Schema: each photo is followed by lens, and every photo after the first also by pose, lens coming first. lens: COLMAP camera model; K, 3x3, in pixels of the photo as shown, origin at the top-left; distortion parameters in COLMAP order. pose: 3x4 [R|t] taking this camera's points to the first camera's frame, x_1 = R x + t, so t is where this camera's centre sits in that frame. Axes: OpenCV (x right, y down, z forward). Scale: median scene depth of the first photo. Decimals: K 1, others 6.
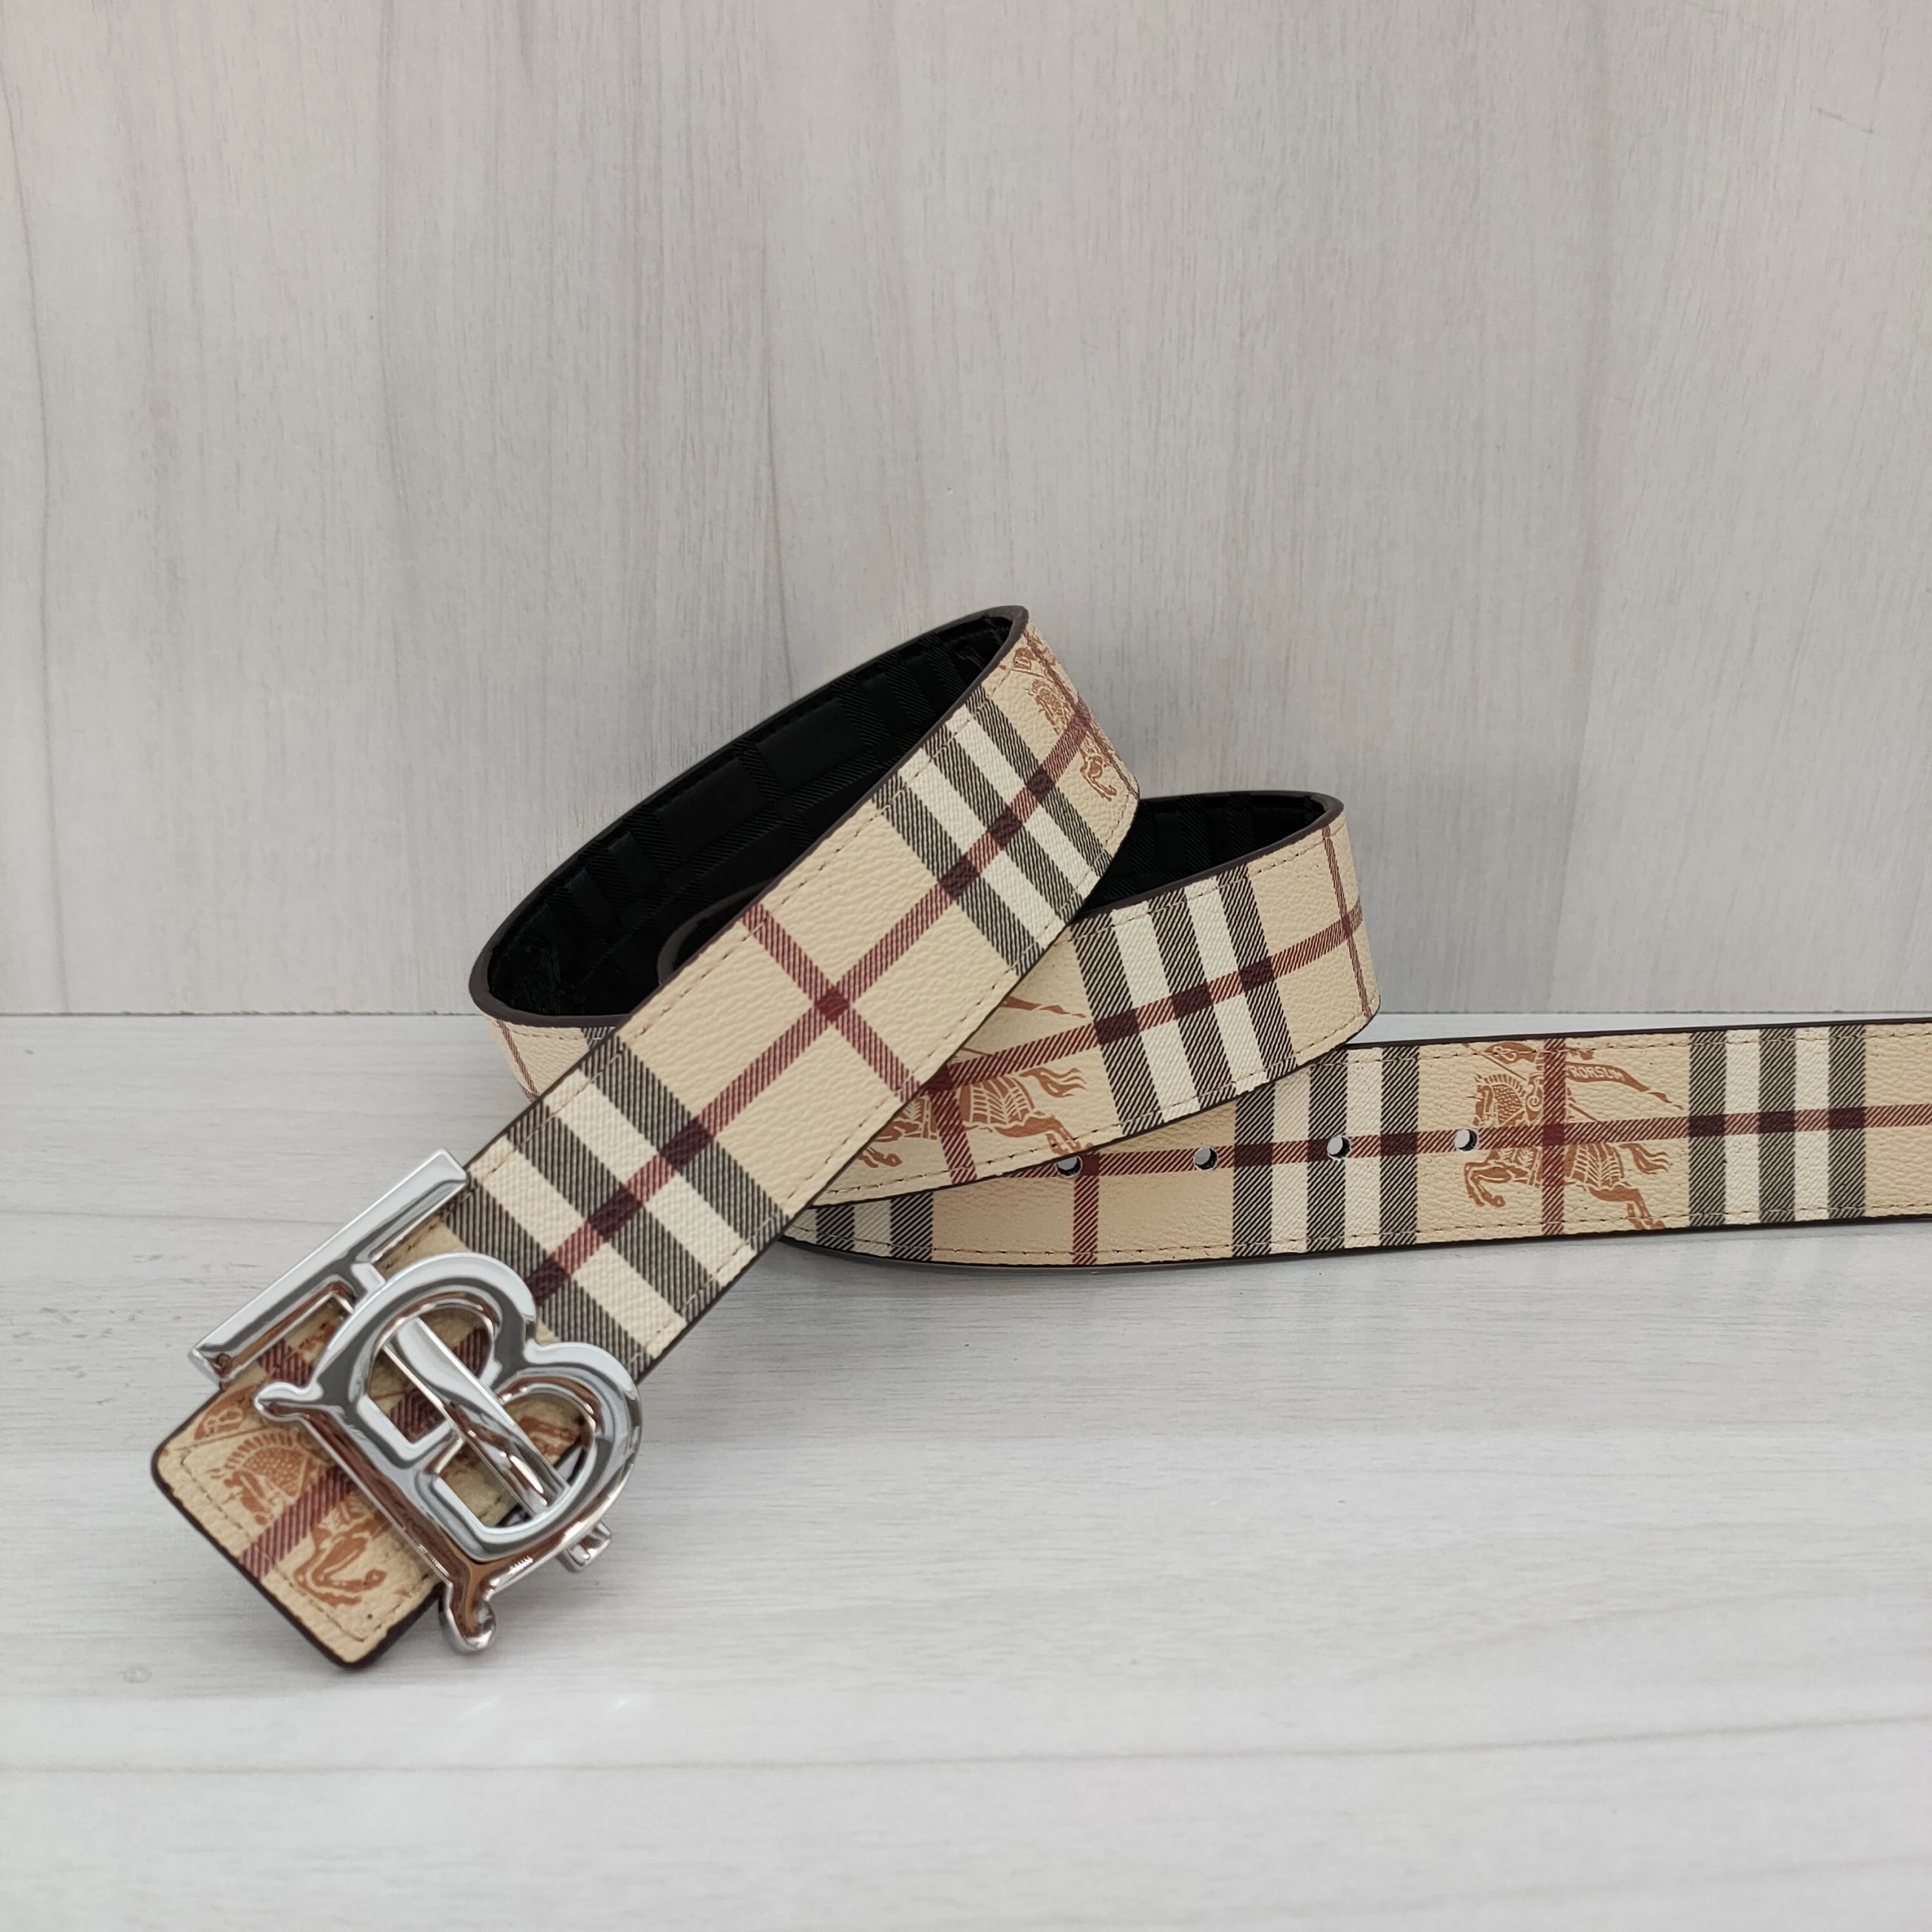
lens RADIAL K [[2051.9, 0, 965.3], [0, 2051.9, 979.9], [0, 0, 1]] dist [0.008985, 0.000000]
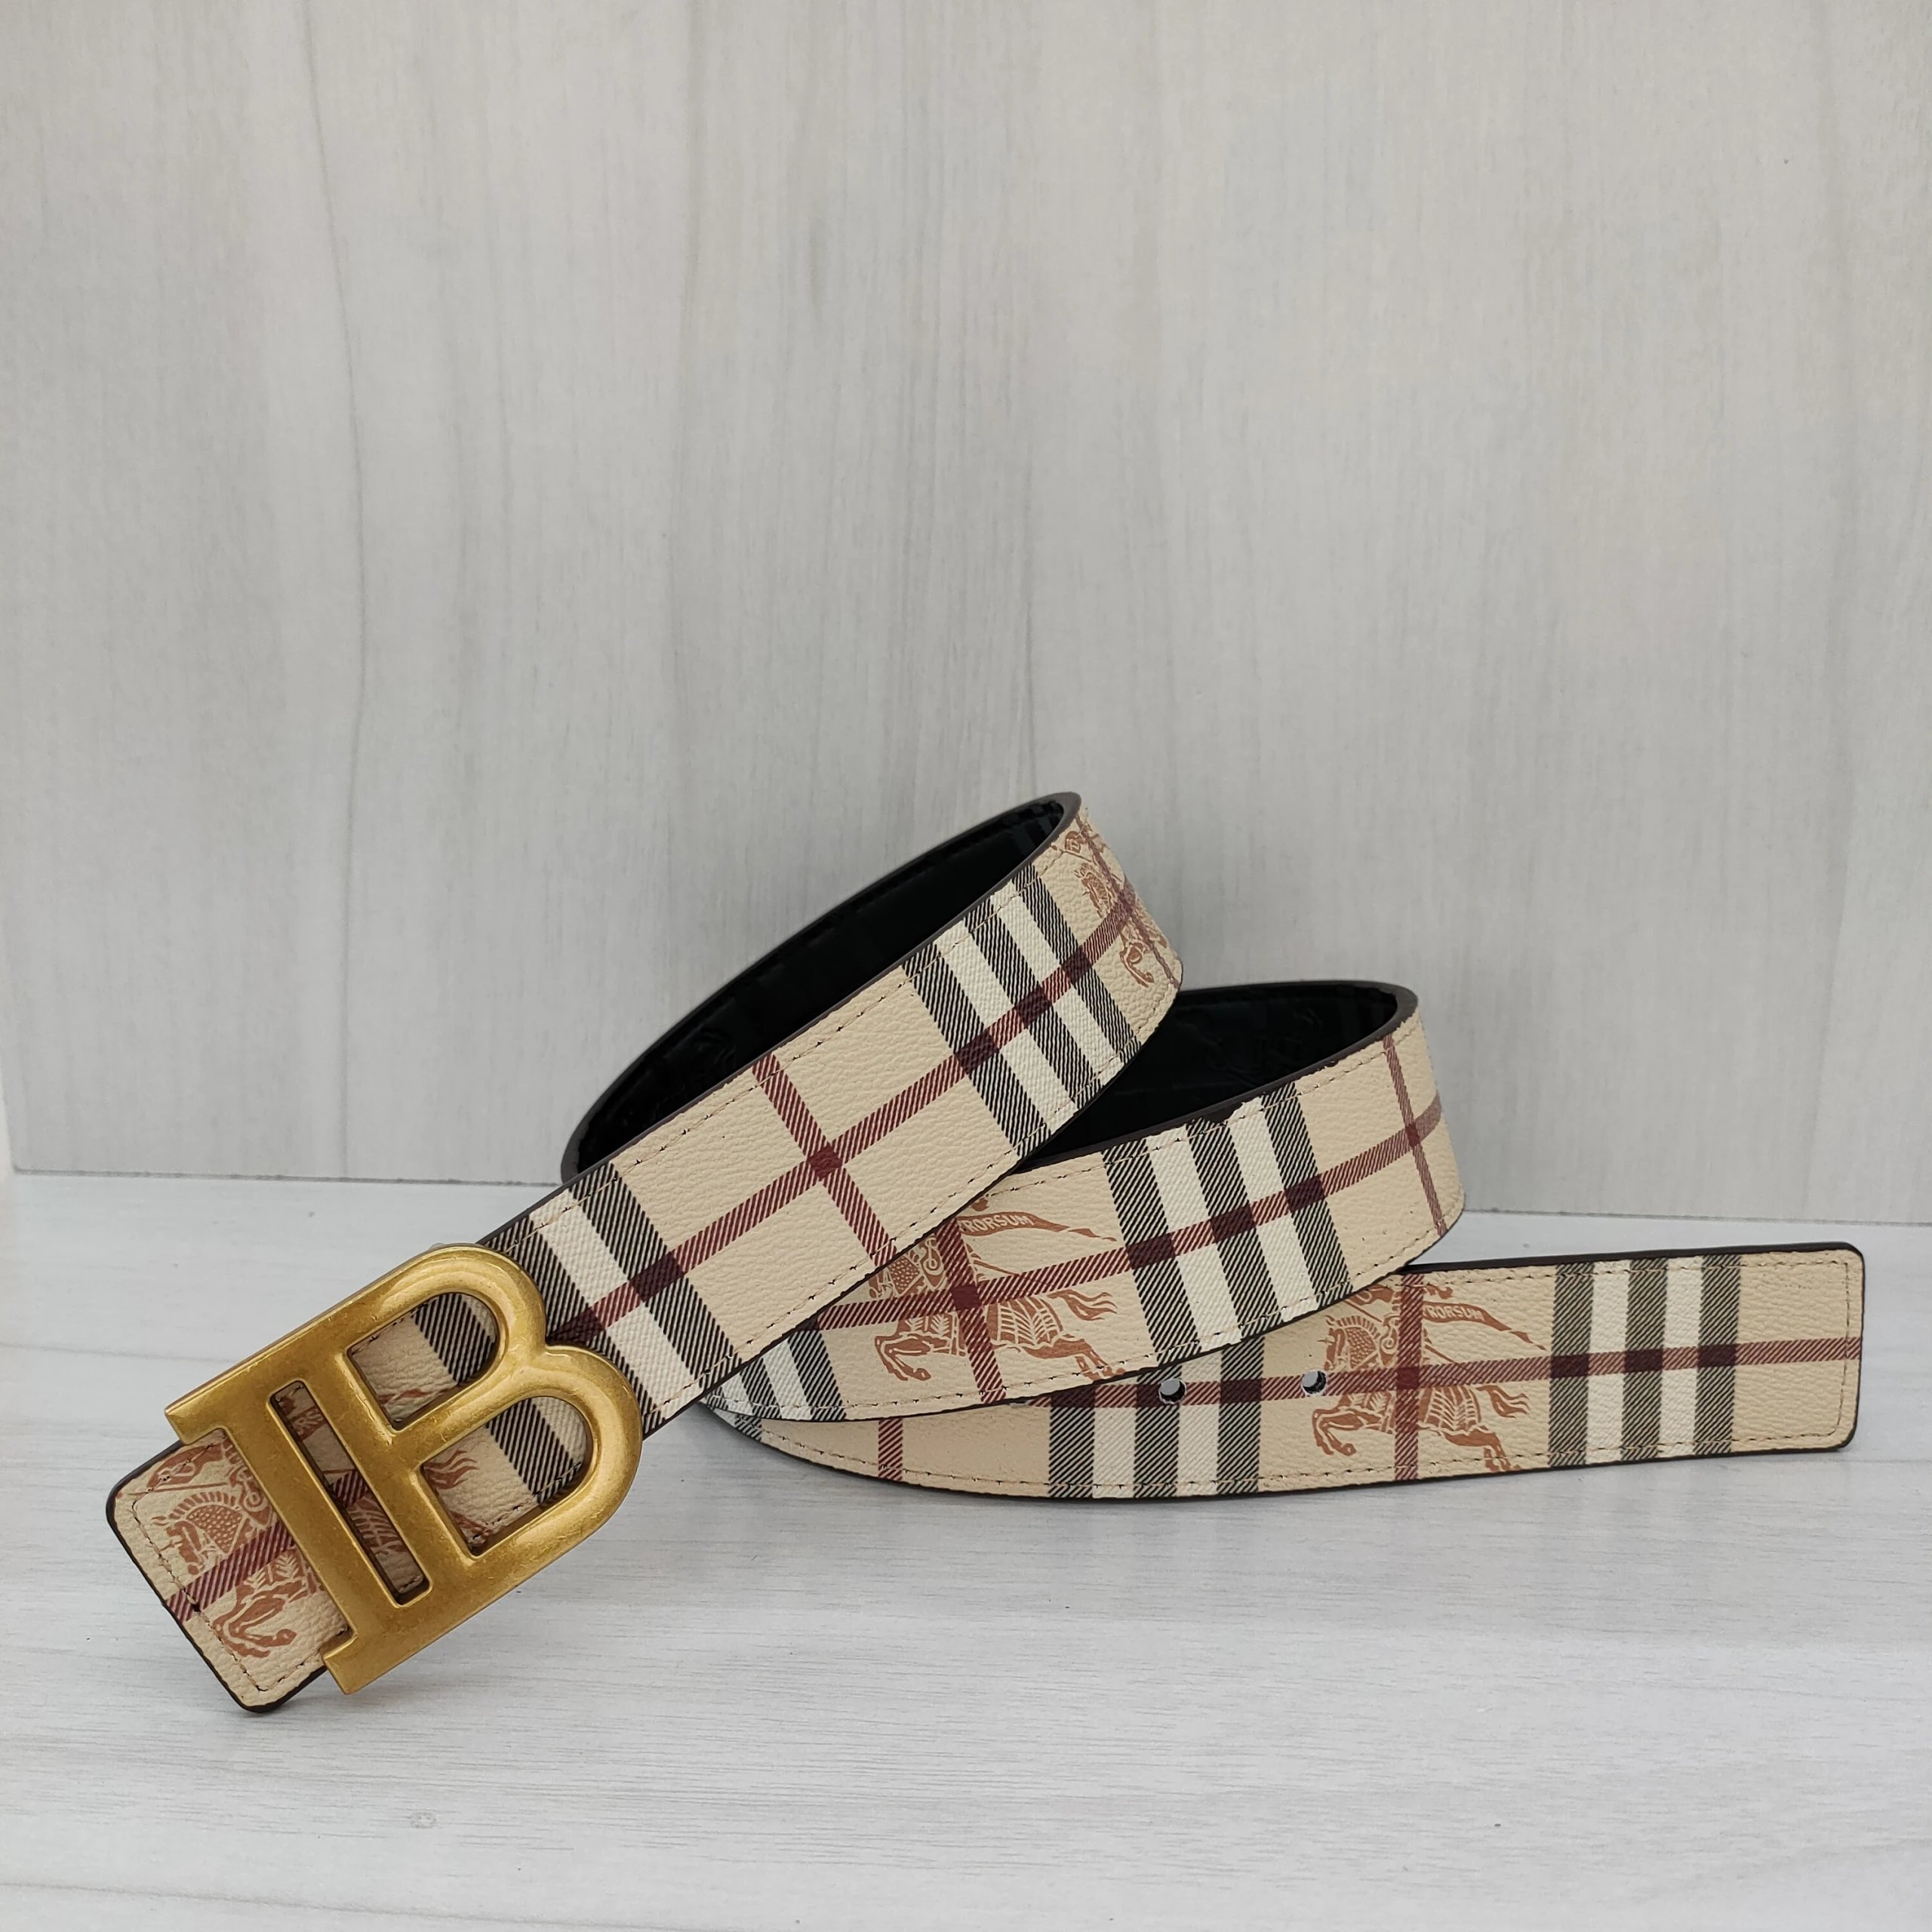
lens RADIAL K [[2051.9, 0, 957.9], [0, 2051.9, 946.0], [0, 0, 1]] dist [0.008985, 0.000000]
pose [[0.994853, 0.016810, -0.099922, -0.024431], [-0.027759, 0.993631, -0.109211, 0.004705], [0.097450, 0.111422, 0.988984, -0.024167]]
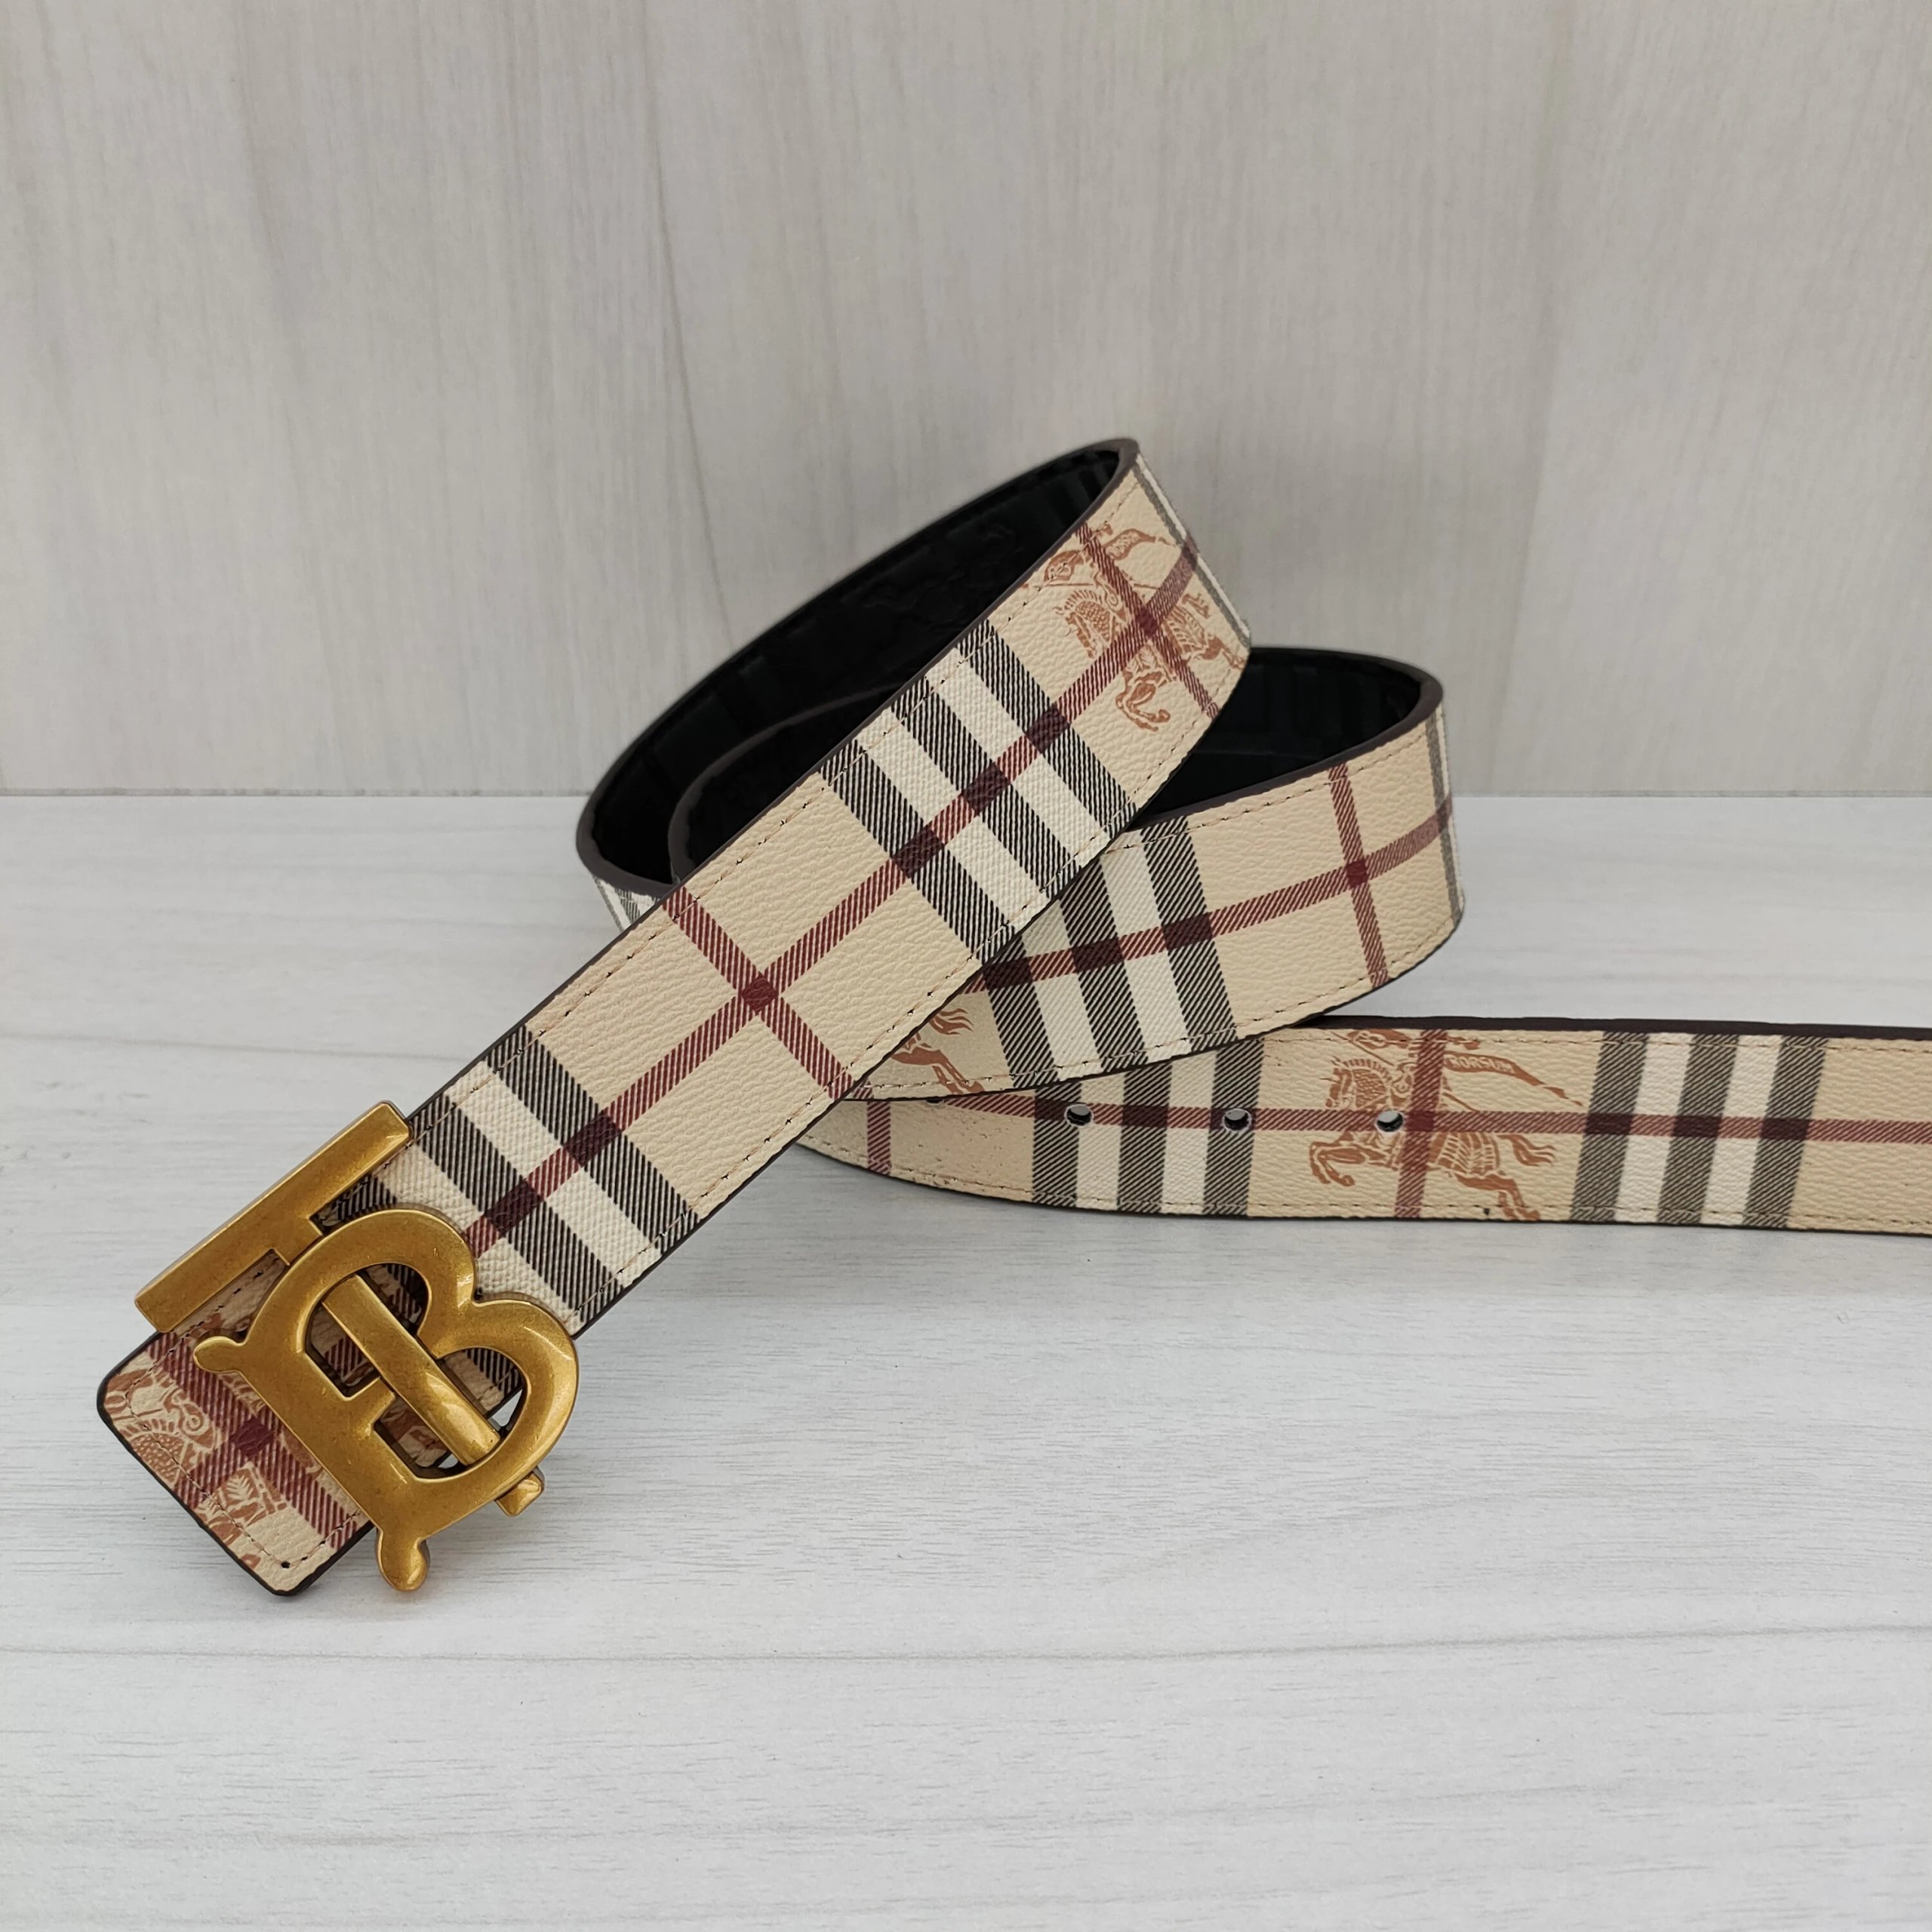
lens RADIAL K [[2051.9, 0, 985.2], [0, 2051.9, 995.1], [0, 0, 1]] dist [0.008985, 0.000000]
pose [[0.998759, 0.014068, -0.047784, 0.106644], [-0.003885, 0.978364, 0.206854, -0.107019], [0.049660, -0.206411, 0.977204, 0.012077]]
